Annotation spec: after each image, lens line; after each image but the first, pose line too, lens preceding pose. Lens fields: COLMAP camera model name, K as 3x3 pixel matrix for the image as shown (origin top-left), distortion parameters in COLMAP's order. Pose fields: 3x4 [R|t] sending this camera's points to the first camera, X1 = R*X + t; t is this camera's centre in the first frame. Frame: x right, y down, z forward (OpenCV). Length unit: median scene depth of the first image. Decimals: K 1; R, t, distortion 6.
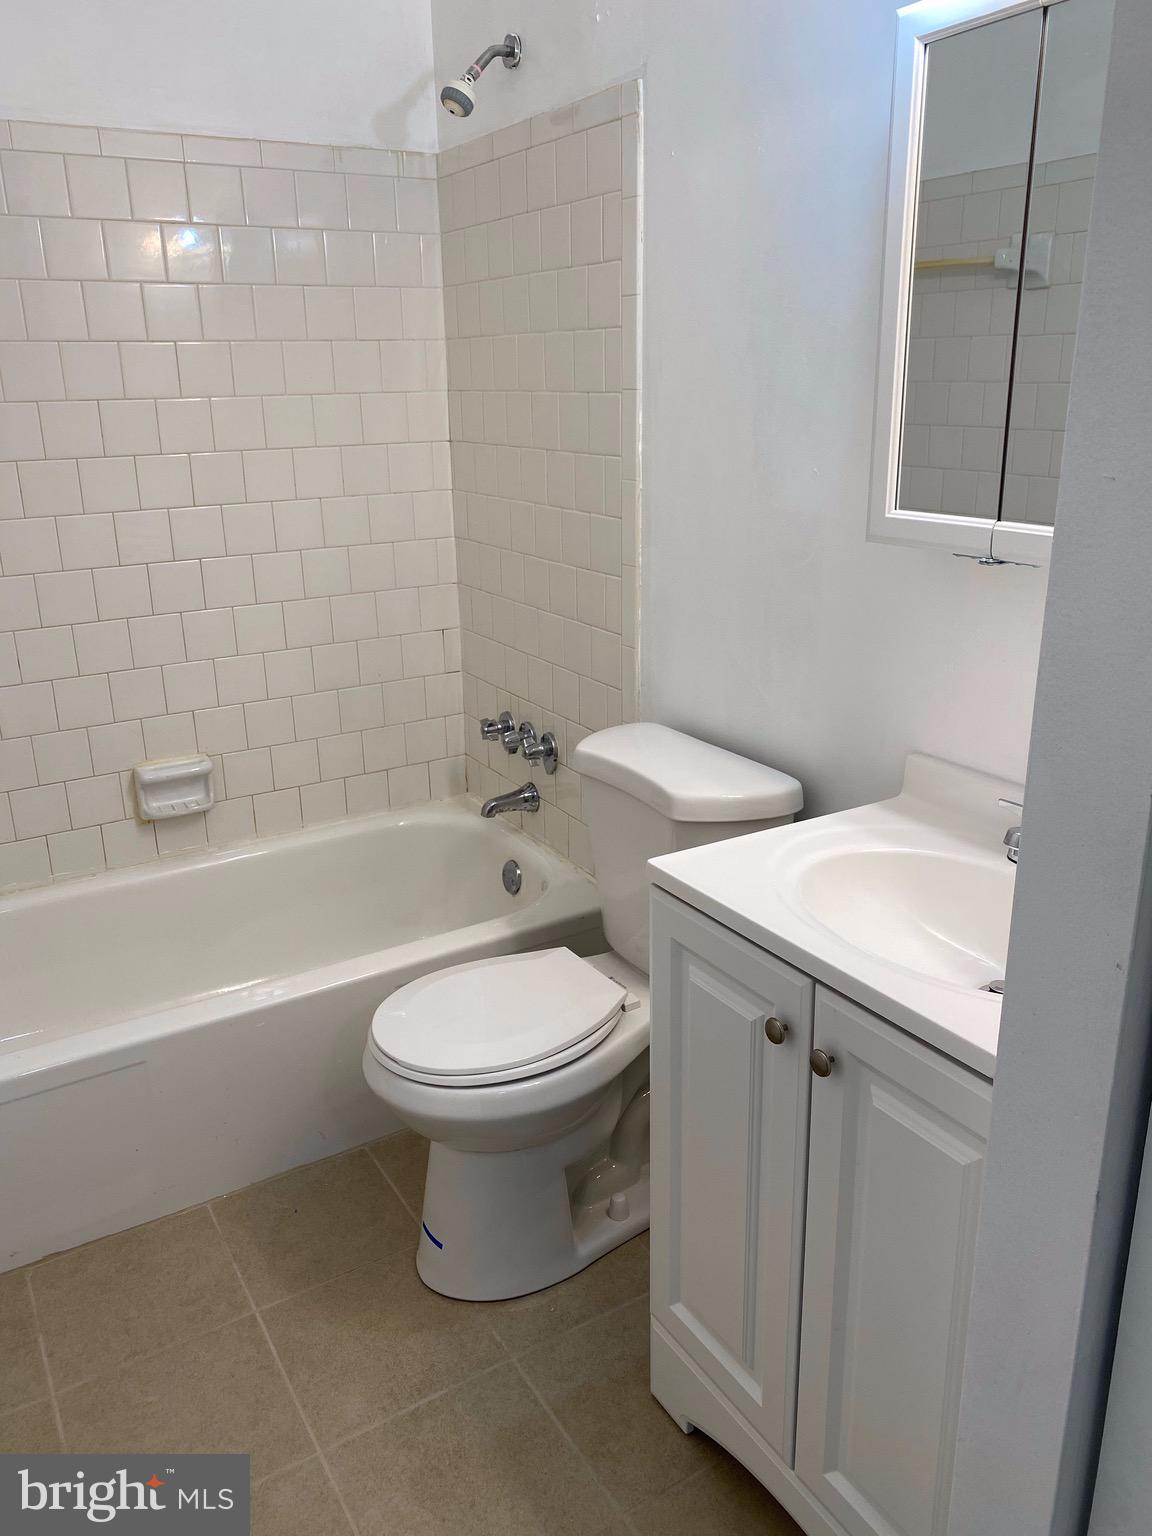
lens RADIAL K [[1181.9, 0, 576.5], [0, 1181.9, 765.7], [0, 0, 1]] dist [0.006181, -0.025268]
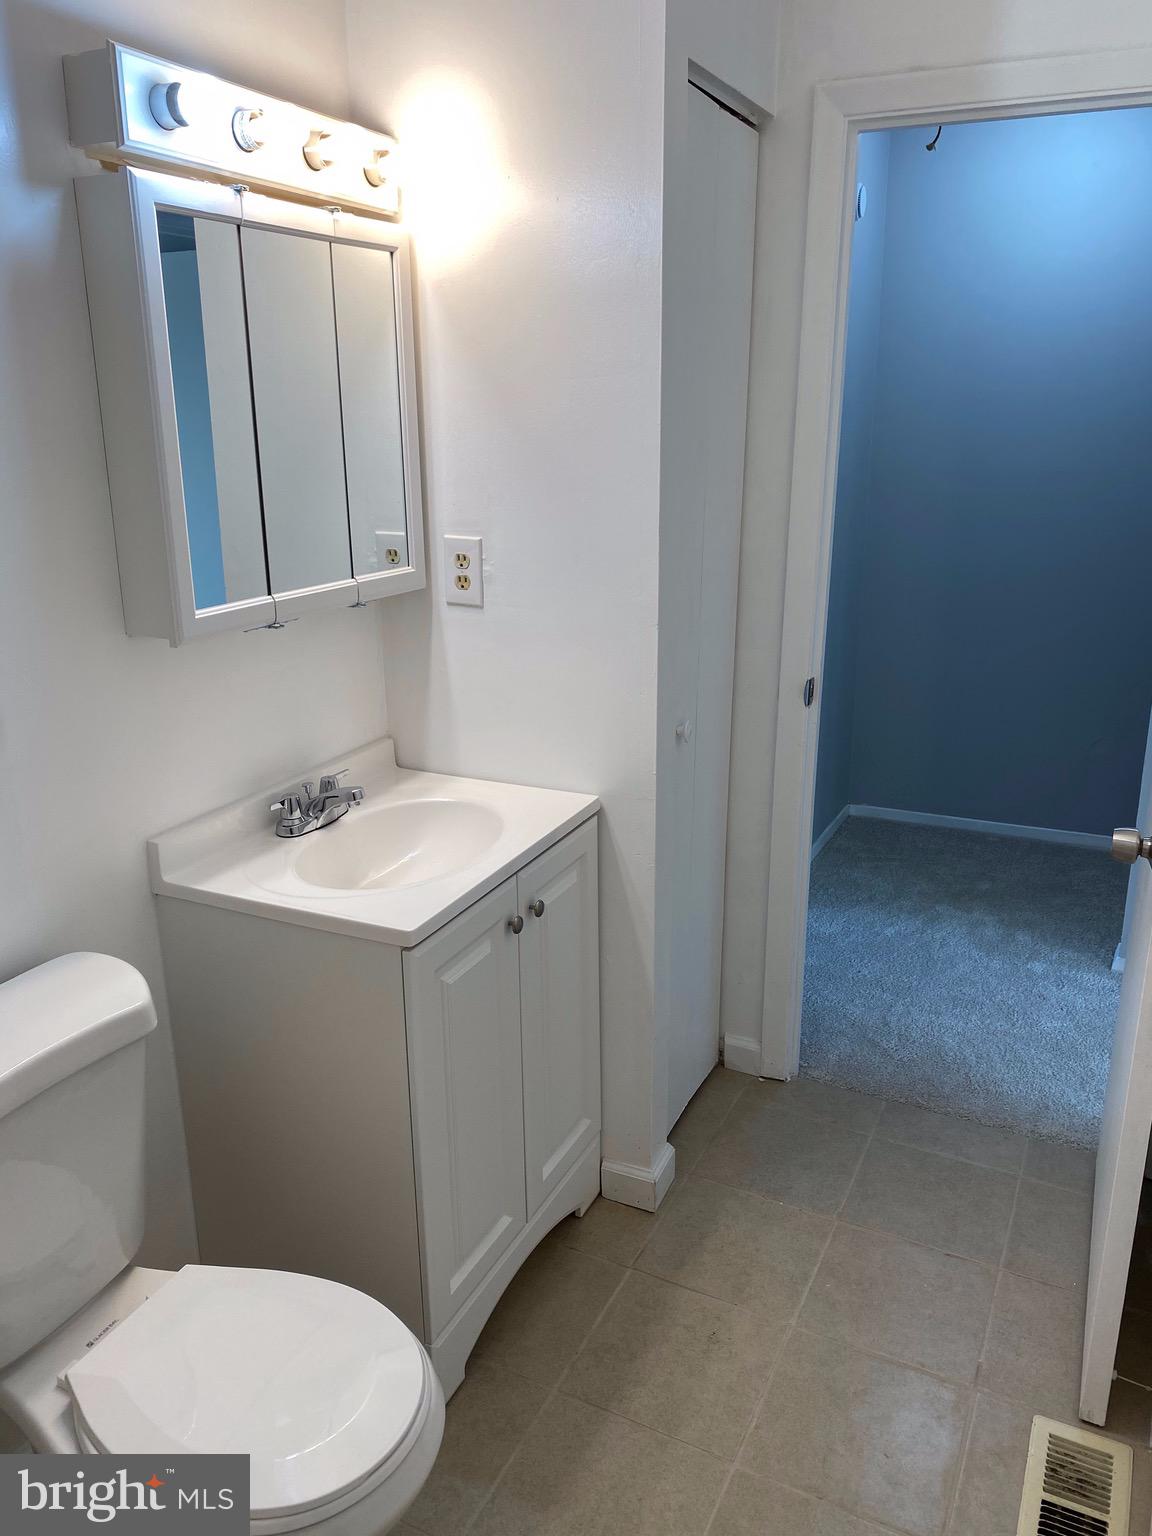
lens RADIAL K [[1181.9, 0, 576.2], [0, 1181.9, 768.1], [0, 0, 1]] dist [0.006181, -0.025268]
pose [[-0.551210, -0.227075, 0.802873, -0.798415], [0.274958, 0.859069, 0.431740, -0.441124], [-0.787760, 0.458736, -0.411091, 1.161807]]
